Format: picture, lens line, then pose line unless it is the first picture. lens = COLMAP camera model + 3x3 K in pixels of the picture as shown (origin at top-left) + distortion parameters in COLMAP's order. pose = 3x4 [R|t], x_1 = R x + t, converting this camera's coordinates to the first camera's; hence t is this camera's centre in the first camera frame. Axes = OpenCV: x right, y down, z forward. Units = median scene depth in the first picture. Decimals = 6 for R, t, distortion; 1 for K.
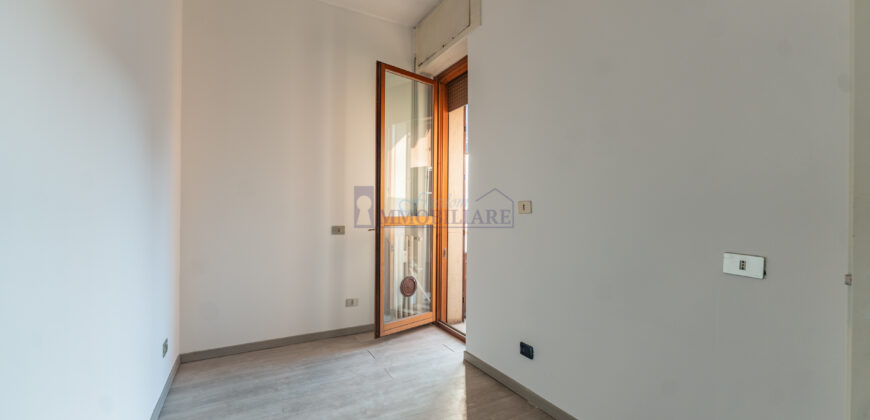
lens RADIAL K [[336.0, 0, 435.0], [0, 336.0, 210.0], [0, 0, 1]] dist [-0.010214, 0.000040]
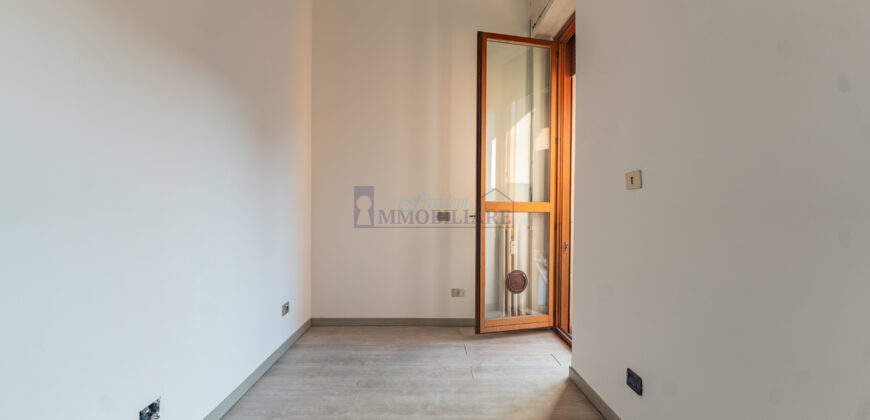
lens RADIAL K [[344.7, 0, 435.0], [0, 344.7, 210.0], [0, 0, 1]] dist [-0.019910, 0.000077]
pose [[0.883995, 0.002815, -0.467487, 0.179021], [0.003100, 0.999925, 0.011881, 0.033771], [0.467486, -0.011952, 0.883920, 0.125335]]
